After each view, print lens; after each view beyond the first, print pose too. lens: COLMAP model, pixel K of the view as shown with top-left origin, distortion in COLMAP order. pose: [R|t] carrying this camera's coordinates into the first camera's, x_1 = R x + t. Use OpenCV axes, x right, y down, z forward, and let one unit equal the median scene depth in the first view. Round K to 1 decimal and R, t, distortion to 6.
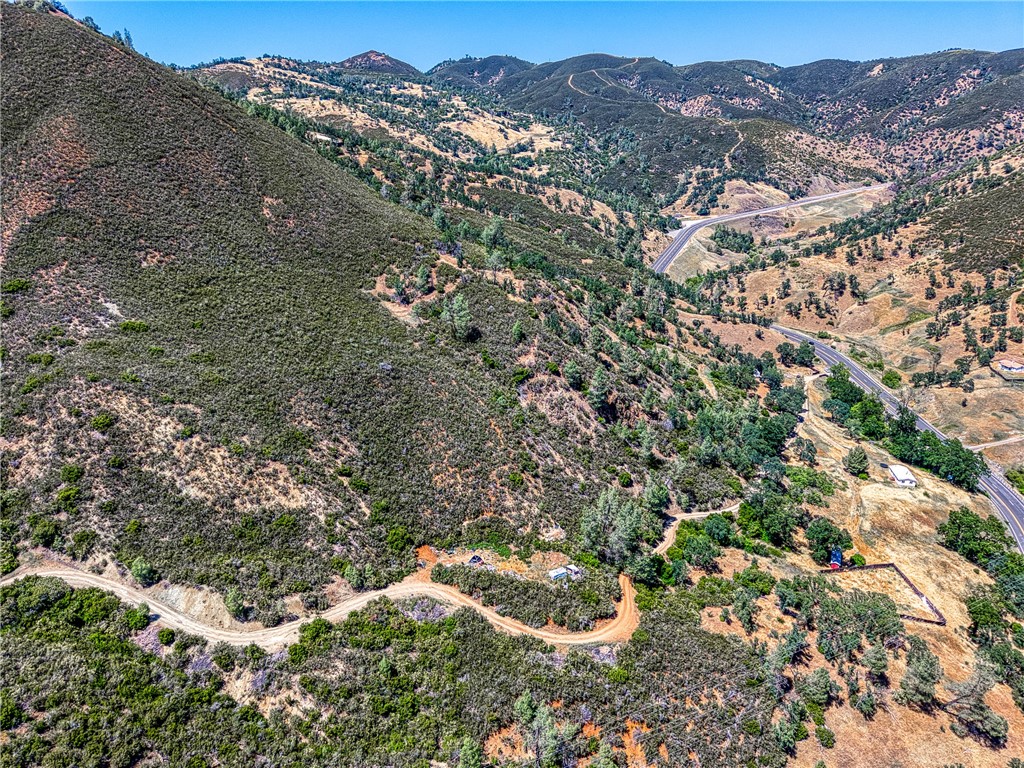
lens RADIAL K [[687.2, 0, 508.7], [0, 687.2, 377.0], [0, 0, 1]] dist [0.022839, -0.022681]
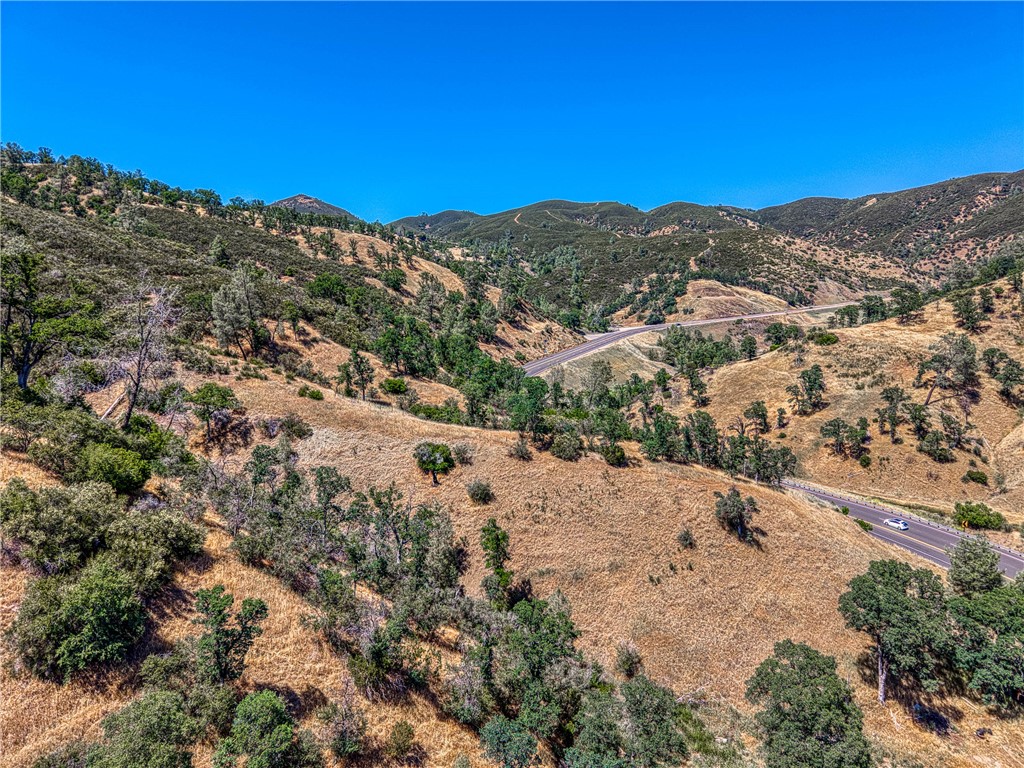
lens RADIAL K [[687.2, 0, 517.2], [0, 687.2, 386.0], [0, 0, 1]] dist [0.022839, -0.022681]
pose [[0.999957, -0.003729, 0.008517, 0.146624], [0.005712, 0.969165, -0.246348, -0.024343], [-0.007336, 0.246386, 0.969144, 0.392371]]
